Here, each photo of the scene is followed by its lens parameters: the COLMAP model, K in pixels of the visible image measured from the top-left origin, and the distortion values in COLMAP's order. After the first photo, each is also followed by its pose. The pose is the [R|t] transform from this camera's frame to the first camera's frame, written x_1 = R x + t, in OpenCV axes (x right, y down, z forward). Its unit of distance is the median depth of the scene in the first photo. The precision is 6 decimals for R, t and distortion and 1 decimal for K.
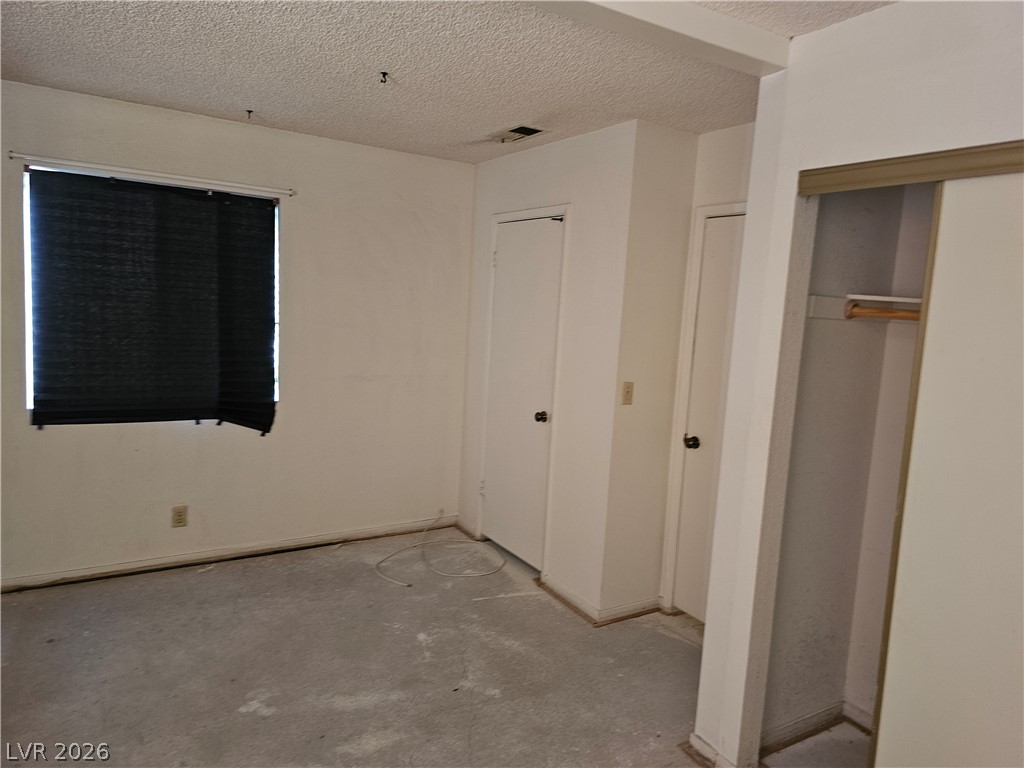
lens RADIAL K [[691.3, 0, 513.5], [0, 691.3, 381.2], [0, 0, 1]] dist [0.003223, -0.000674]
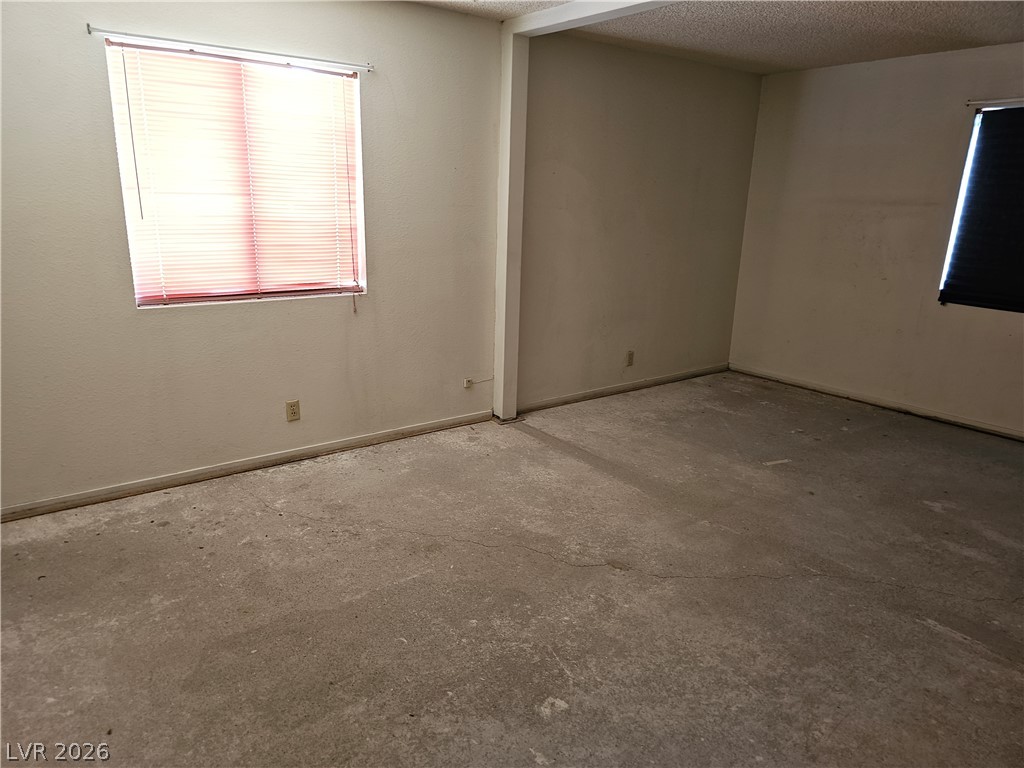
lens RADIAL K [[691.3, 0, 513.6], [0, 691.3, 383.0], [0, 0, 1]] dist [0.003223, -0.000674]
pose [[0.096577, 0.214468, -0.971944, 0.637125], [-0.132231, 0.970618, 0.201036, 0.057463], [0.986503, 0.109106, 0.122099, -0.007163]]
